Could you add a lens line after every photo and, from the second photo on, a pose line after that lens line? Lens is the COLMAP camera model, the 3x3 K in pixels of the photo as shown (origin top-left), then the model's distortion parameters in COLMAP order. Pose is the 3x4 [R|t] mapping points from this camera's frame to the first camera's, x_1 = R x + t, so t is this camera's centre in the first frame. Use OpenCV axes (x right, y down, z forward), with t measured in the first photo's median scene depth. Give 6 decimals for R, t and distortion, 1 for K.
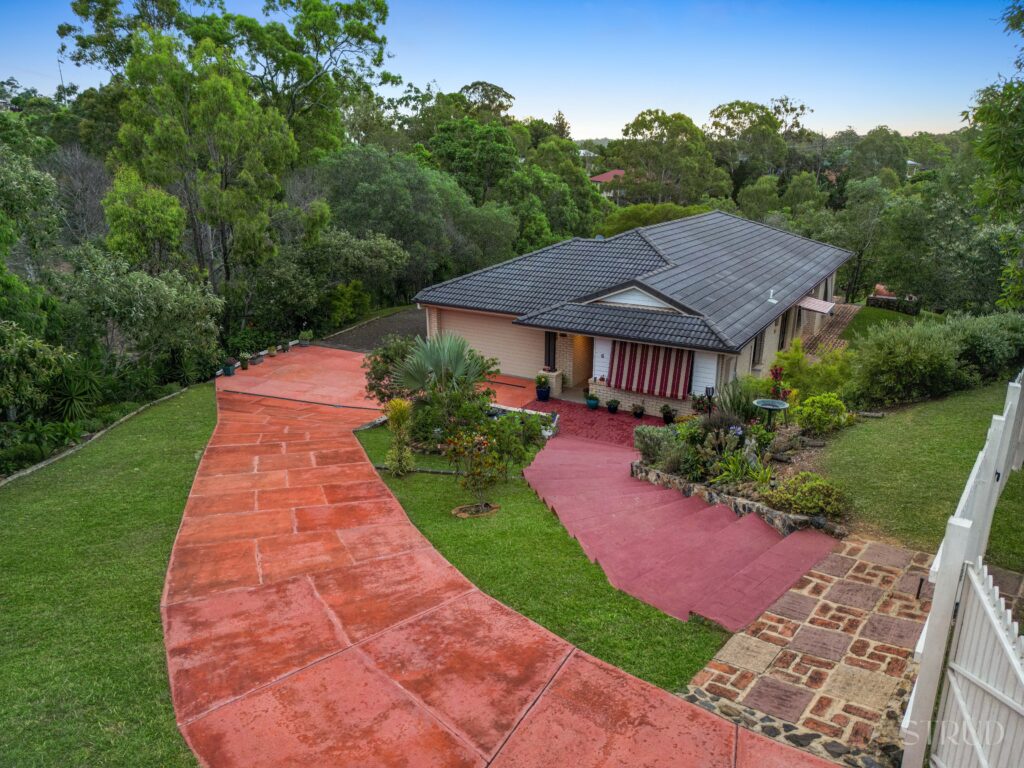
lens RADIAL K [[705.3, 0, 514.7], [0, 705.3, 380.5], [0, 0, 1]] dist [0.061434, -0.059646]
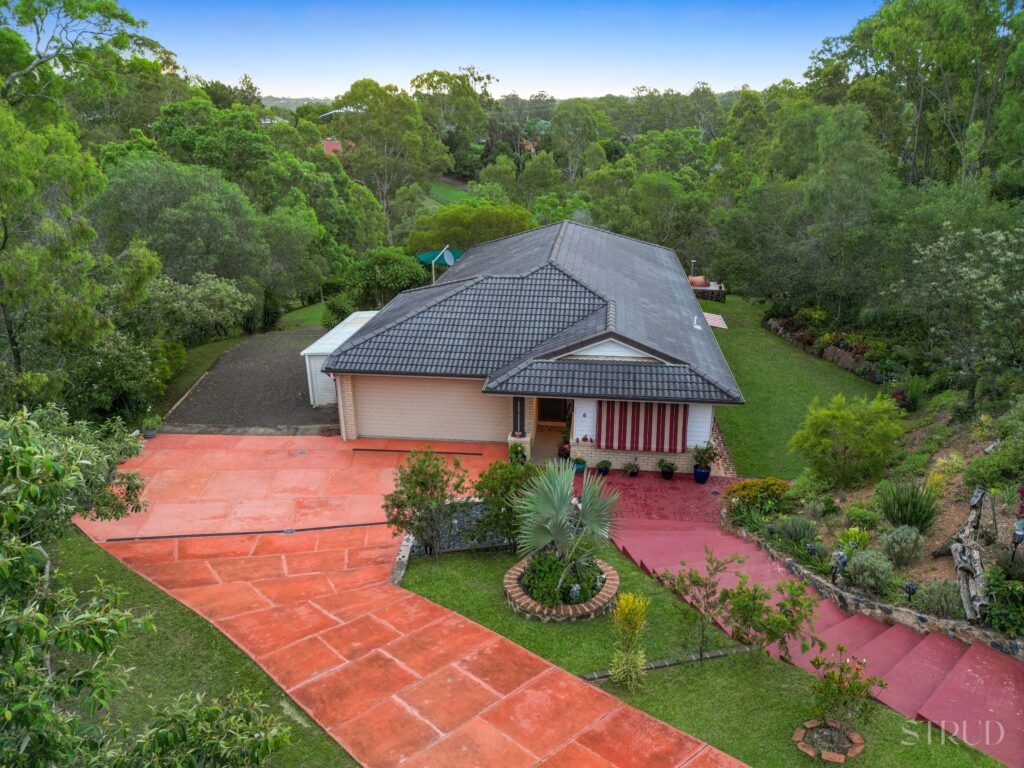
lens RADIAL K [[705.3, 0, 514.7], [0, 705.3, 380.5], [0, 0, 1]] dist [0.061434, -0.059646]
pose [[0.914211, -0.145566, 0.378192, -0.287734], [0.127663, 0.989191, 0.072137, -0.150331], [-0.384605, -0.017667, 0.922912, 0.169703]]
